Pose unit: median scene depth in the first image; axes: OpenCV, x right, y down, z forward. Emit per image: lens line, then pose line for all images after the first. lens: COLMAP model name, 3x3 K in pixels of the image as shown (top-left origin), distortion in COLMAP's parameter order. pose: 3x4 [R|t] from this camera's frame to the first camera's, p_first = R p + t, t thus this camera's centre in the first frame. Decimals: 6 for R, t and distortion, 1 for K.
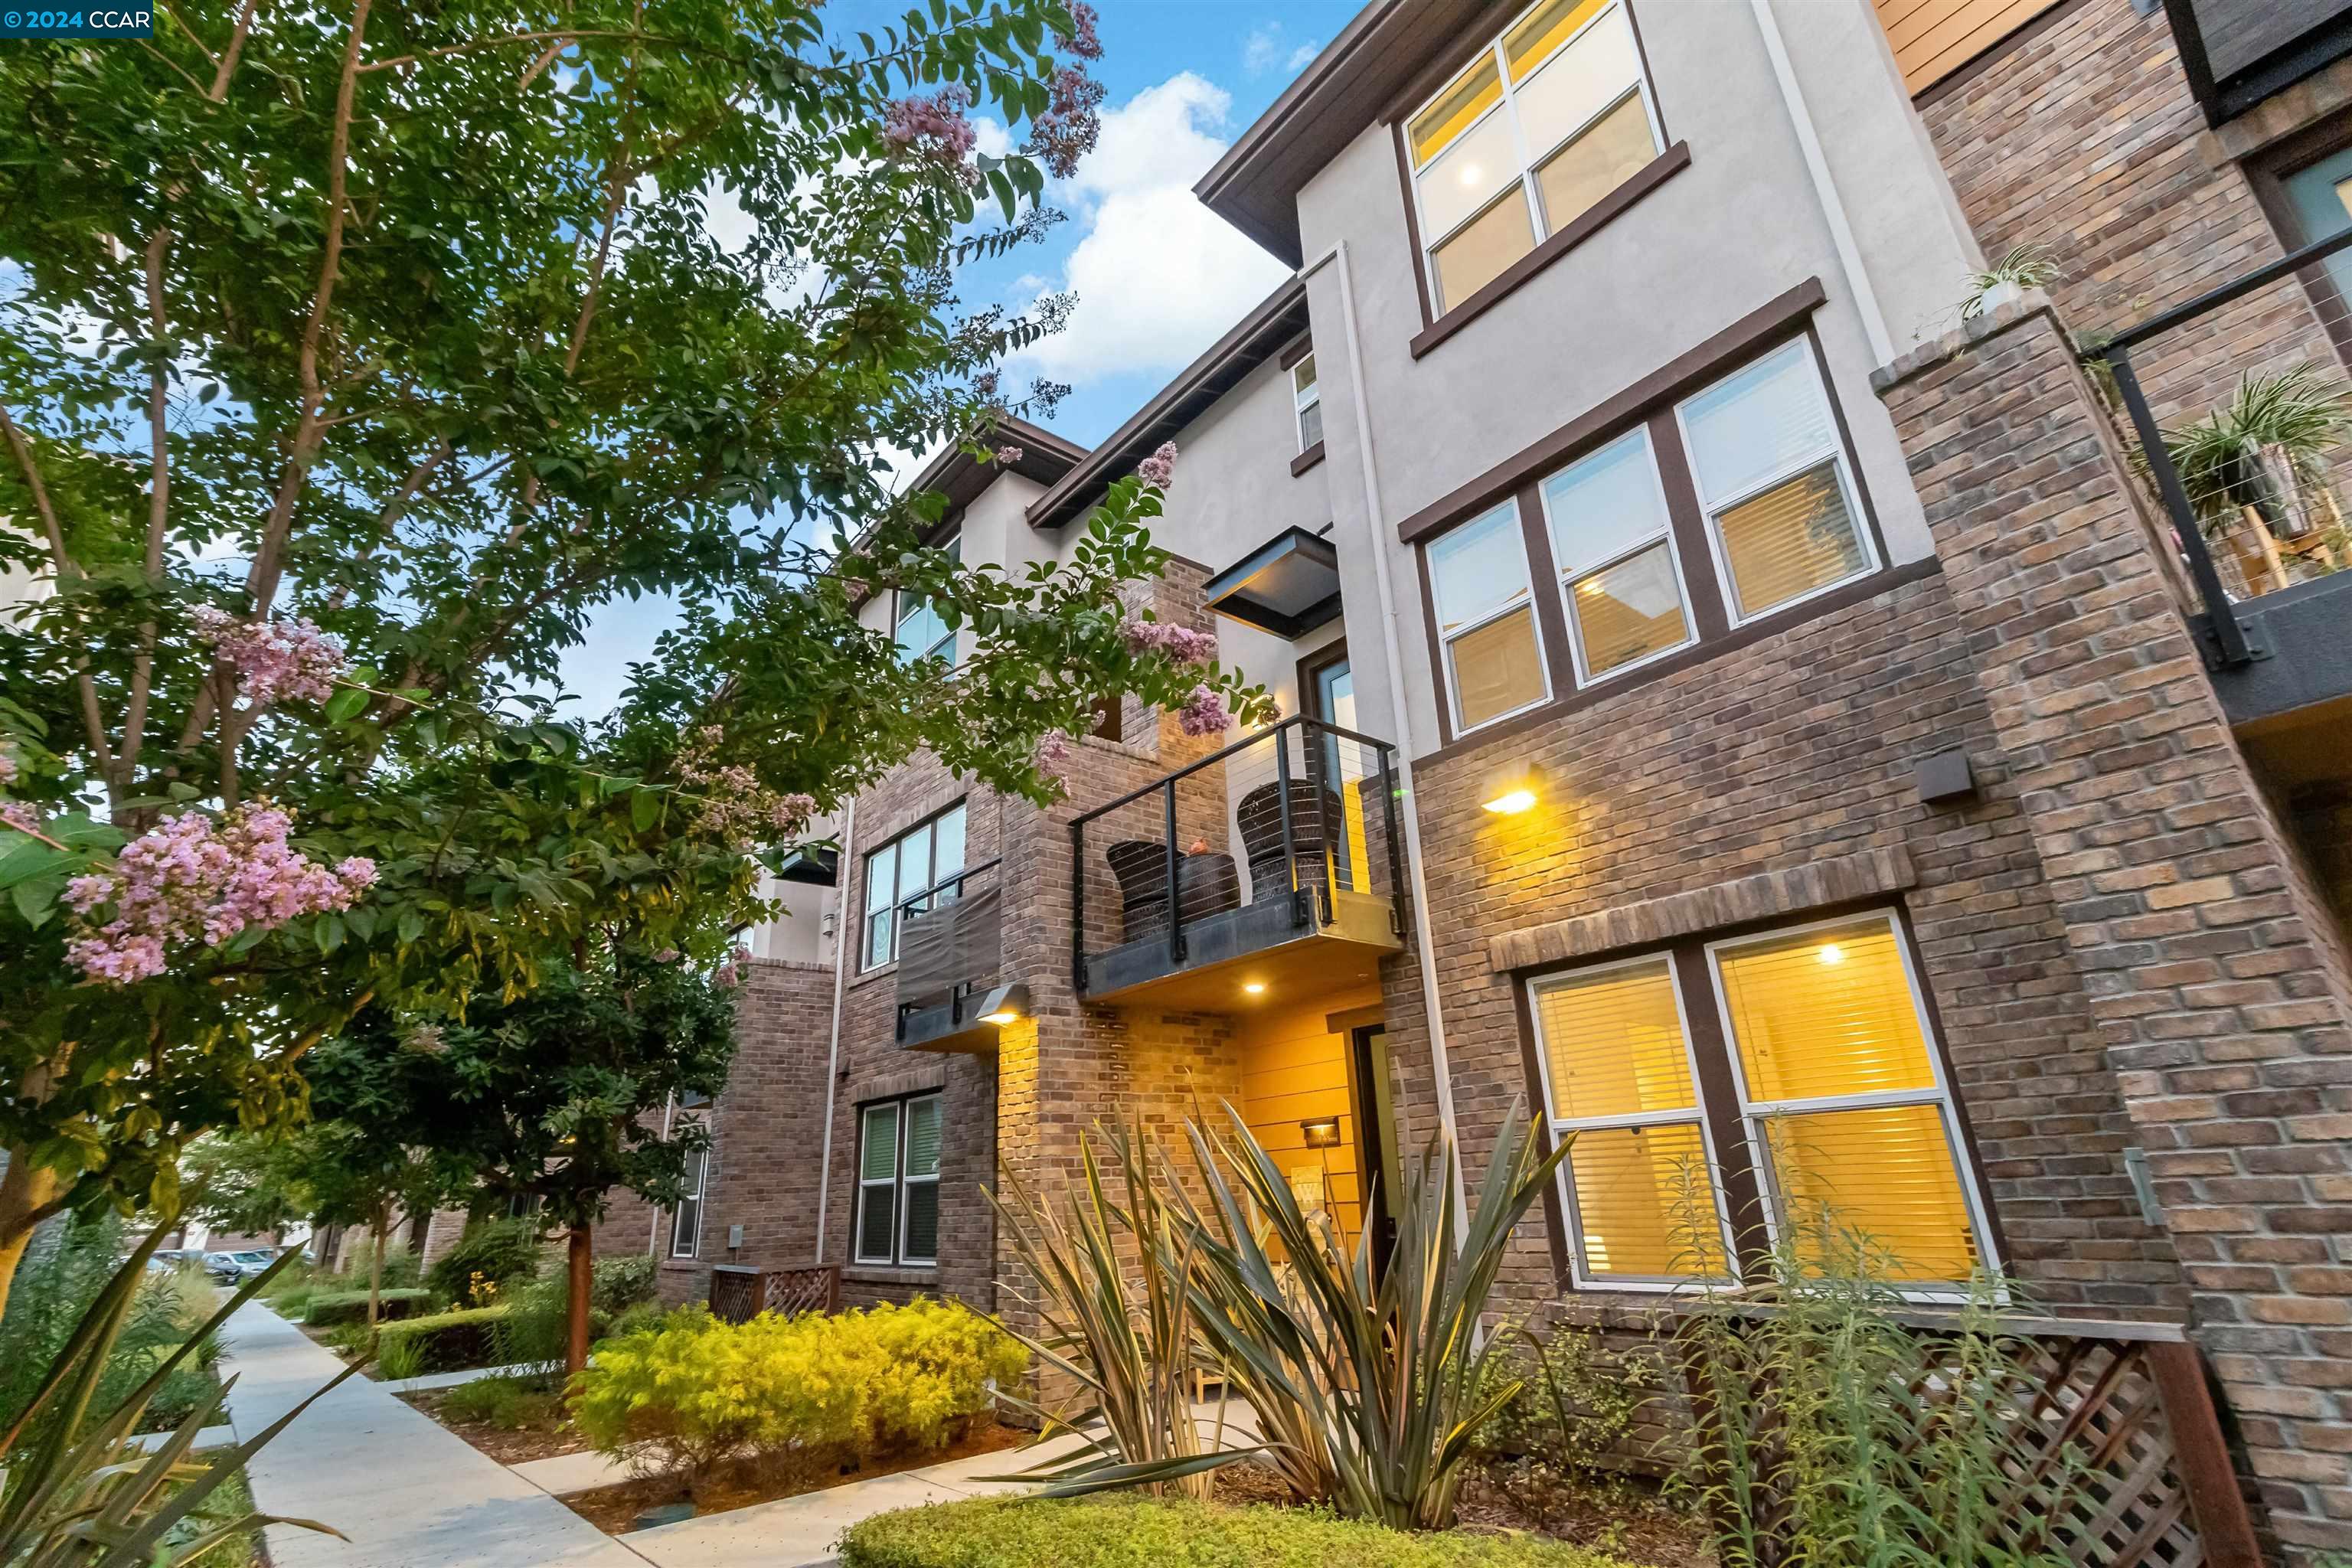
lens RADIAL K [[1098.5, 0, 1191.5], [0, 1098.5, 758.3], [0, 0, 1]] dist [0.000910, -0.000184]
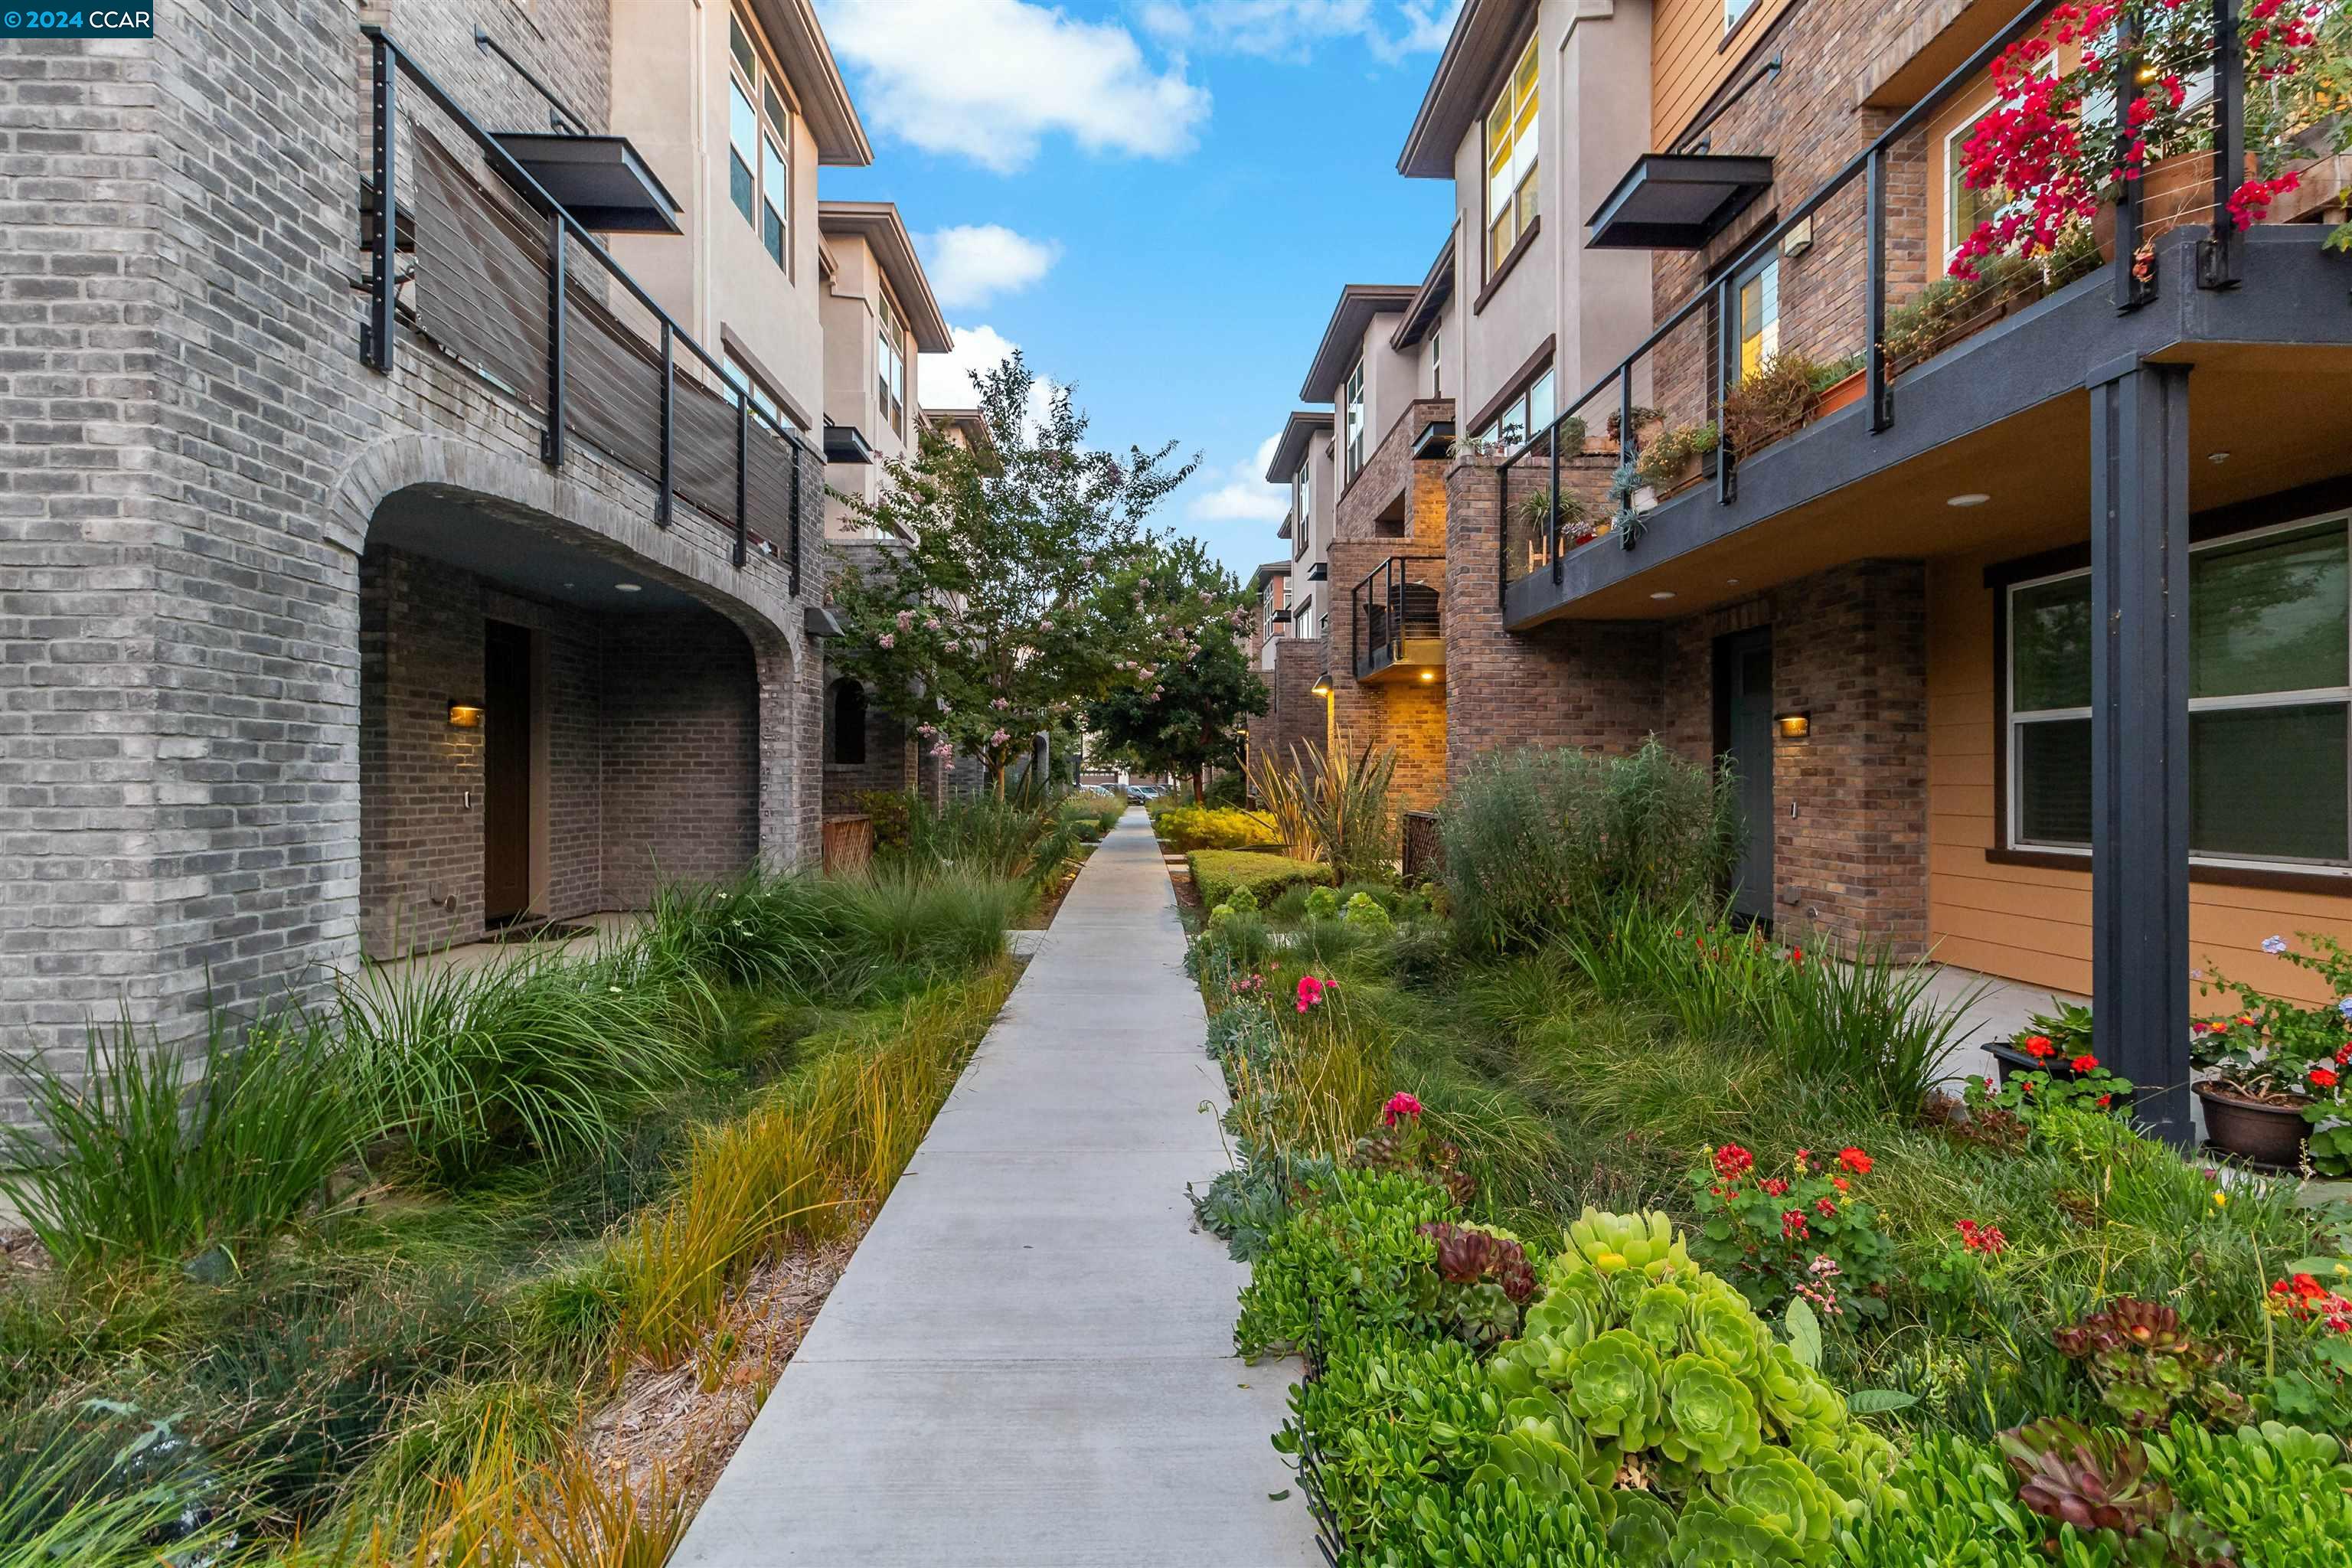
lens RADIAL K [[1099.9, 0, 1176.0], [0, 1099.9, 784.0], [0, 0, 1]] dist [-0.002614, 0.000015]
pose [[0.789562, 0.047336, -0.611843, 1.130418], [0.191552, 0.928194, 0.319003, -0.403381], [0.583009, -0.369073, 0.723799, -0.942751]]
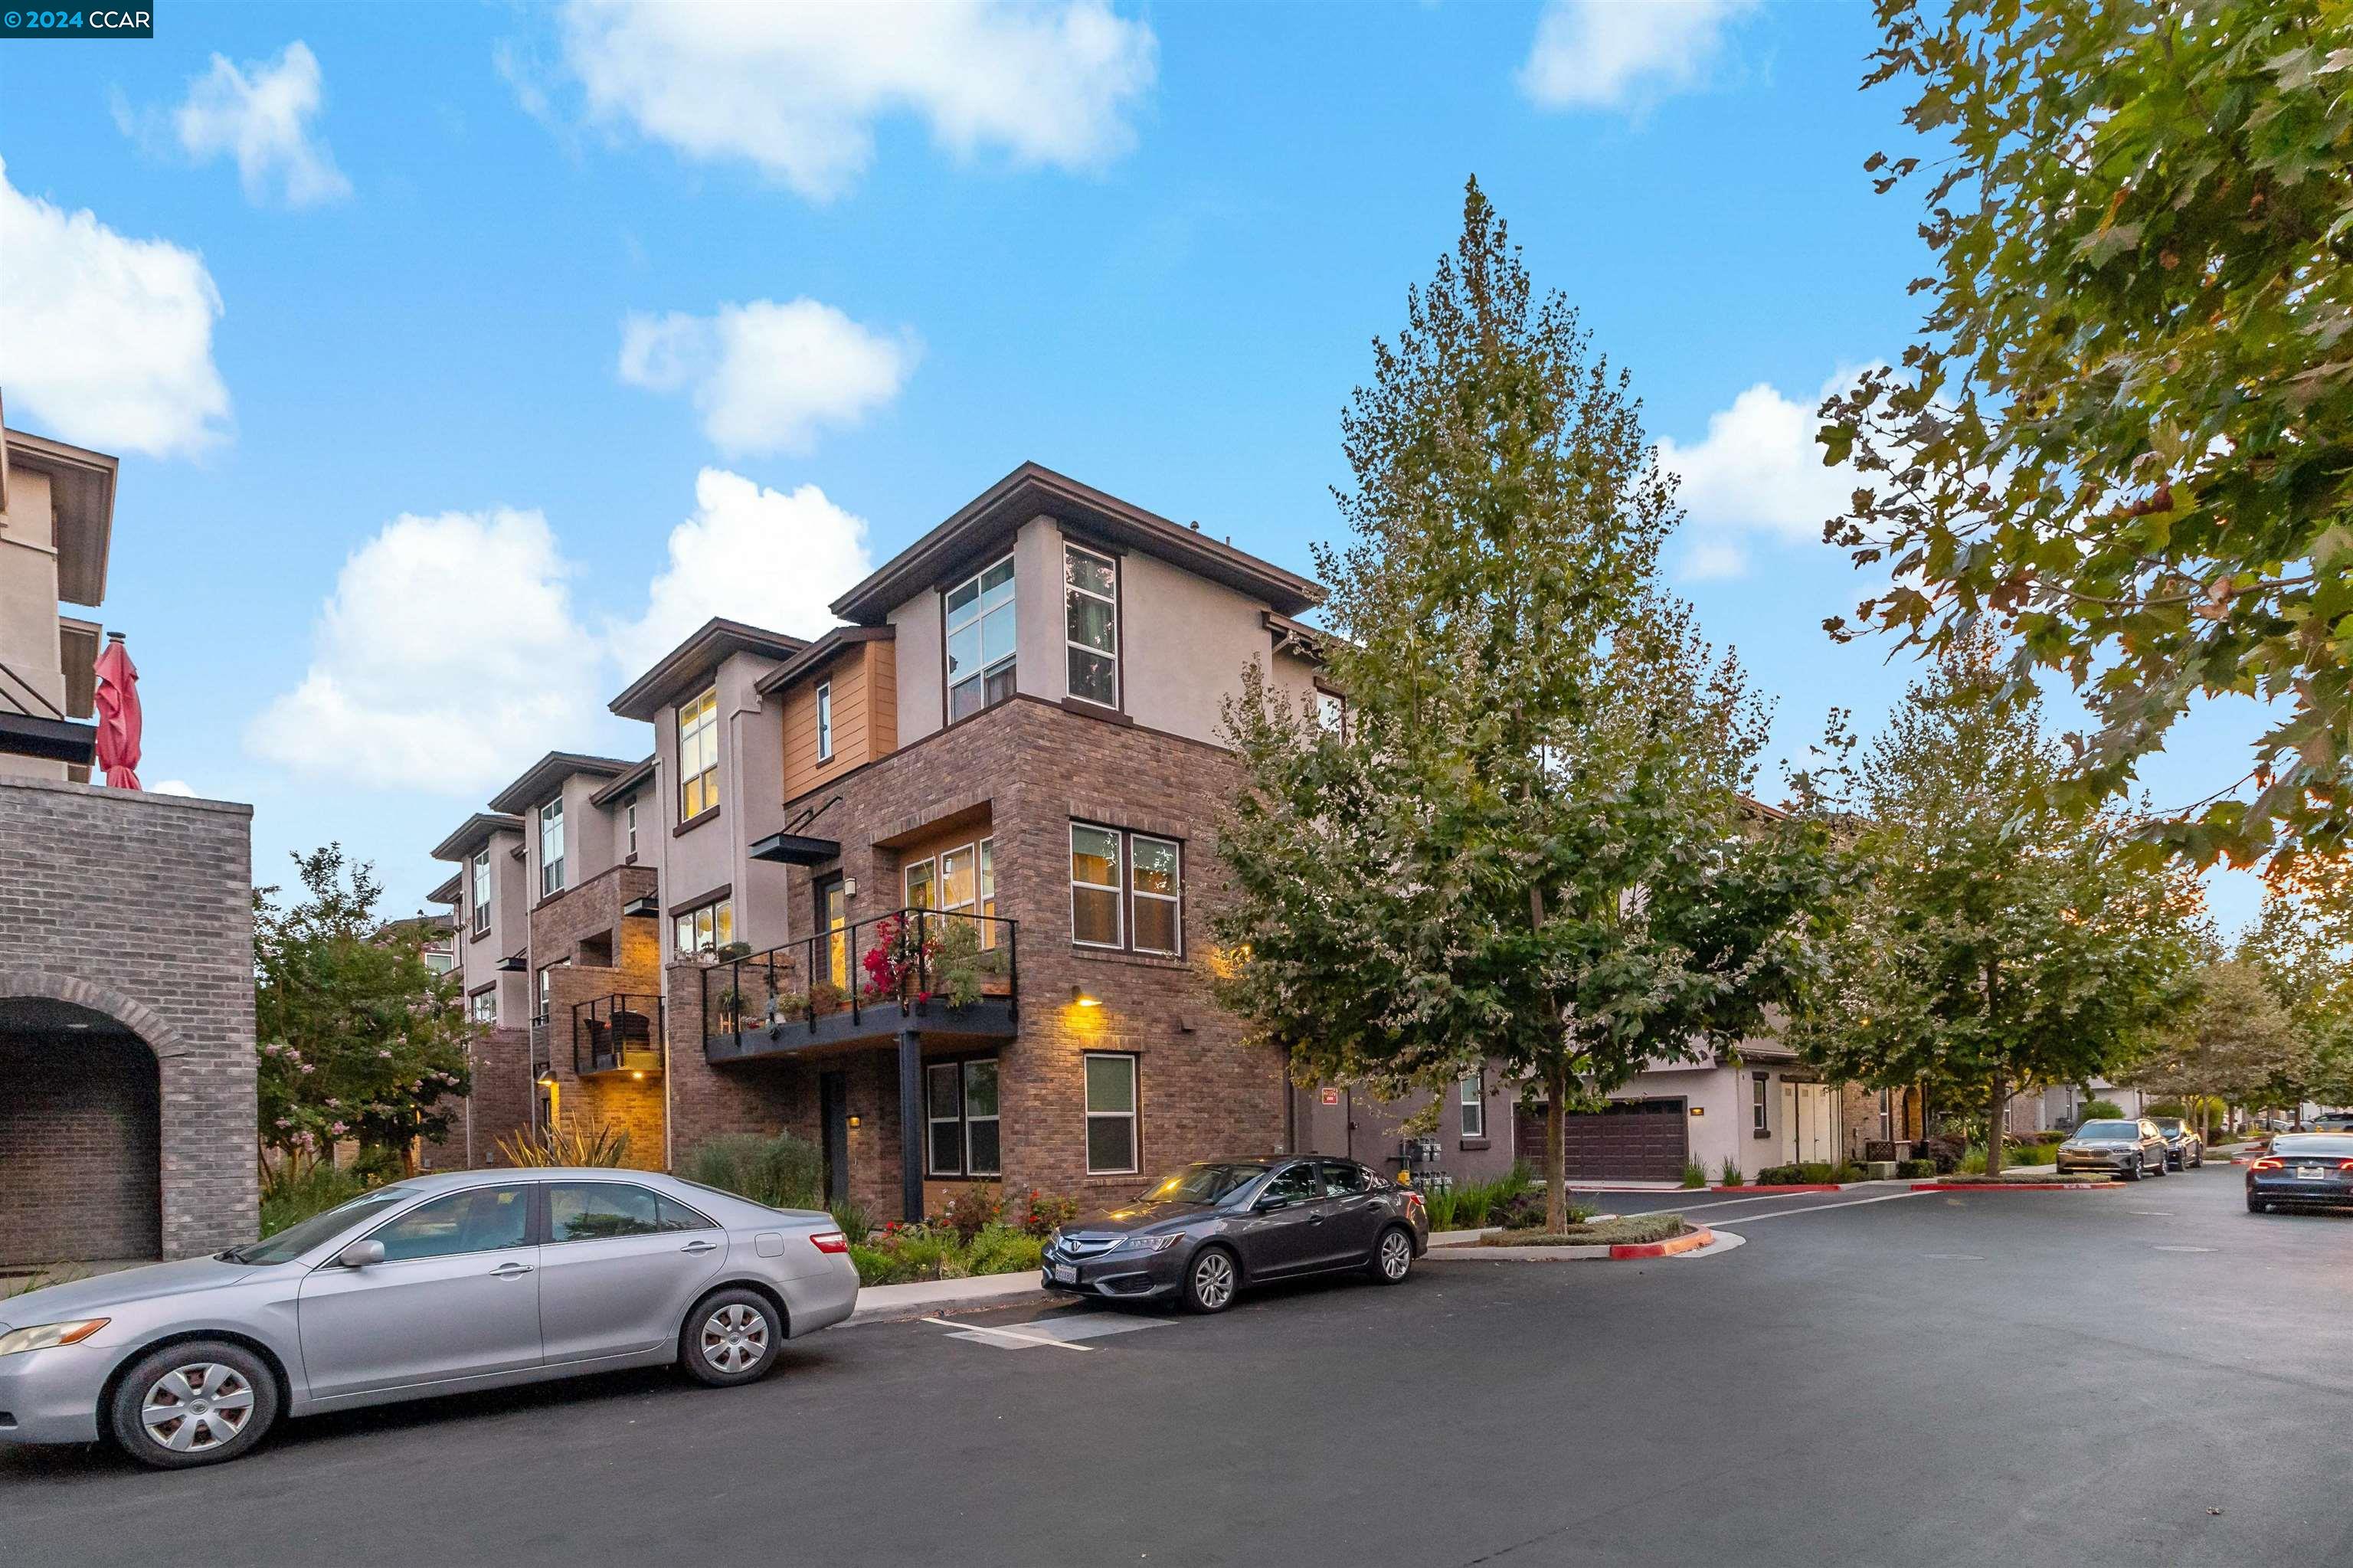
lens RADIAL K [[1252.3, 0, 1203.2], [0, 1252.3, 1151.0], [0, 0, 1]] dist [0.003097, 0.000416]
pose [[0.998746, 0.026900, 0.042226, 1.627593], [-0.040745, 0.926828, 0.373269, -1.018006], [-0.029096, -0.374521, 0.926762, -2.429438]]
